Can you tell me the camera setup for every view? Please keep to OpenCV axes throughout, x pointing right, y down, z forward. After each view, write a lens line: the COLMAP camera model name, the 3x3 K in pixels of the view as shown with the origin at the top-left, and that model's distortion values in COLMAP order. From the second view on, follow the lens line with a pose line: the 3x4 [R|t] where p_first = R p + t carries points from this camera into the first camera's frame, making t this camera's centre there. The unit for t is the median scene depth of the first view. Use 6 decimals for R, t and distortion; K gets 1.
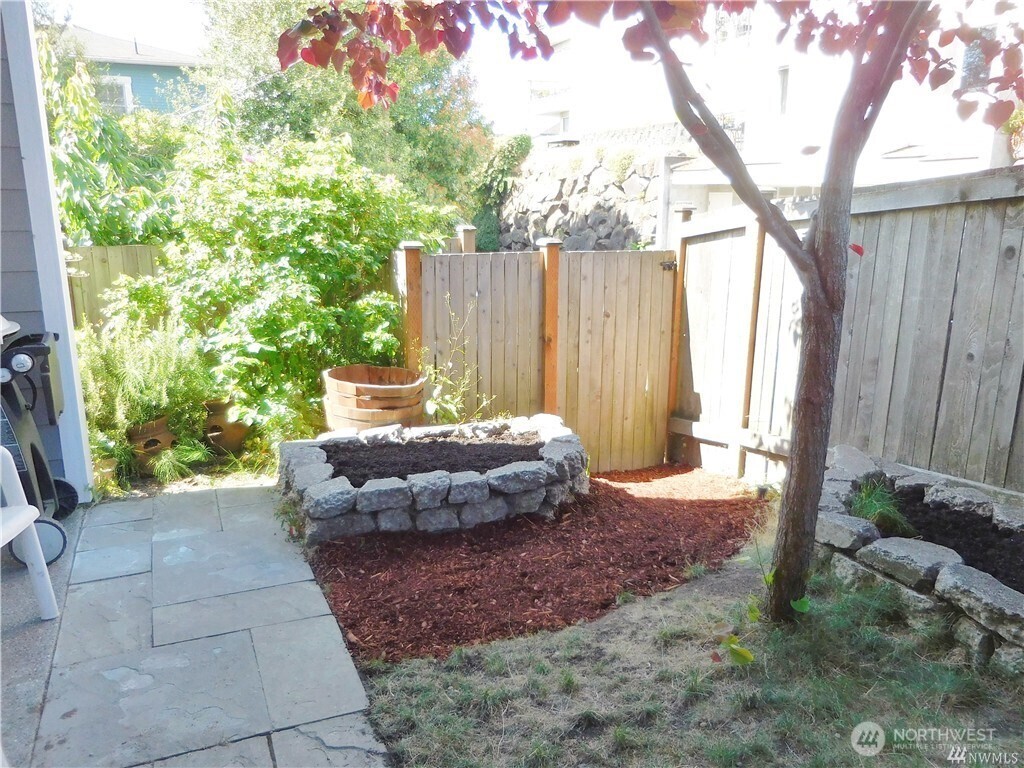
lens RADIAL K [[786.2, 0, 509.7], [0, 786.2, 383.6], [0, 0, 1]] dist [-0.012434, 0.009957]
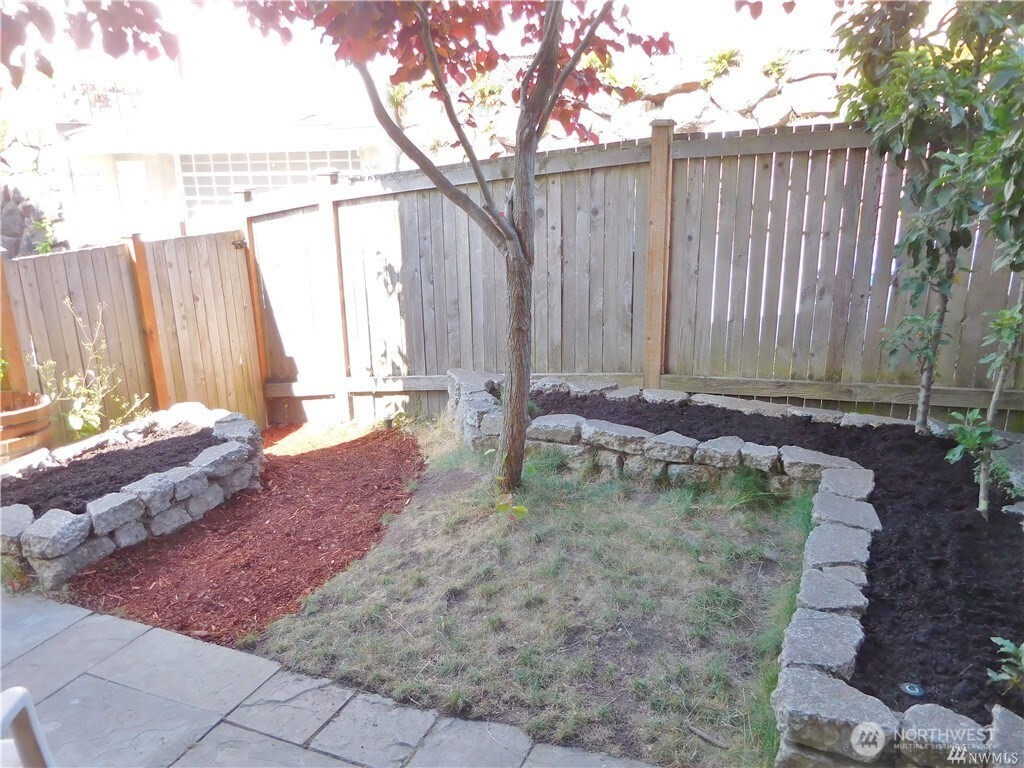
lens RADIAL K [[786.2, 0, 511.3], [0, 786.2, 385.0], [0, 0, 1]] dist [-0.012434, 0.009957]
pose [[0.730888, -0.215159, 0.647696, -0.345345], [0.183270, 0.976025, 0.117417, -0.029857], [-0.657431, 0.032884, 0.752797, -0.043810]]
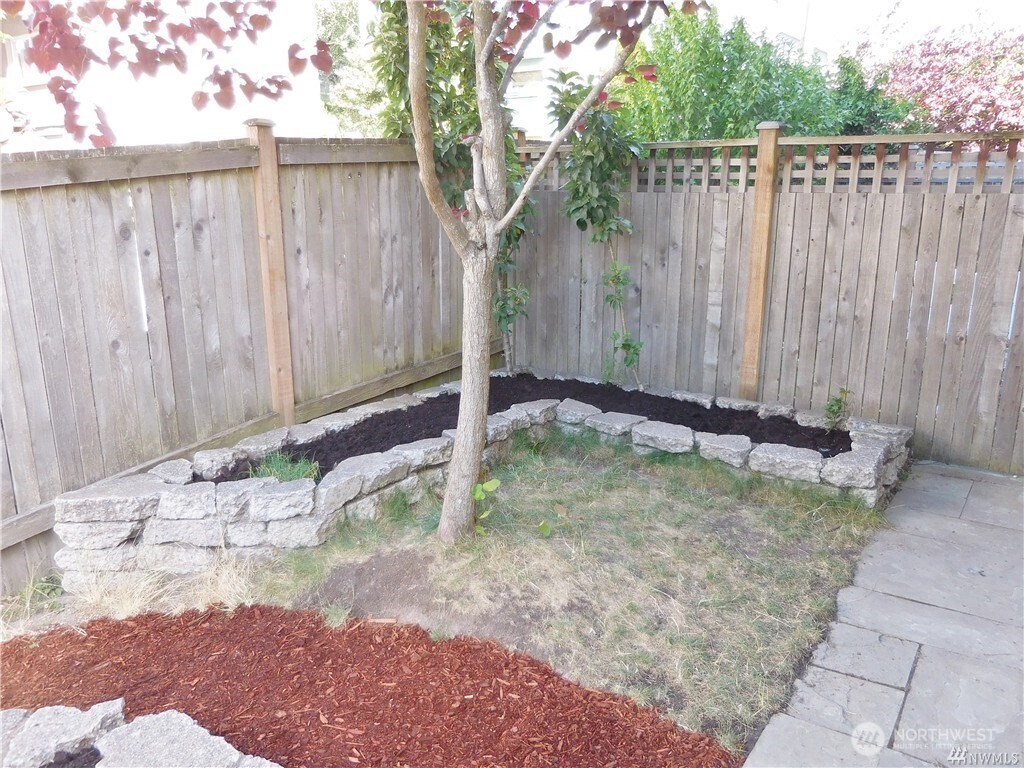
lens RADIAL K [[786.2, 0, 507.6], [0, 786.2, 385.7], [0, 0, 1]] dist [-0.012434, 0.009957]
pose [[-0.521789, -0.211227, 0.826510, -0.423230], [0.194860, 0.913735, 0.356537, -0.211702], [-0.830521, 0.347090, -0.435618, 0.921384]]
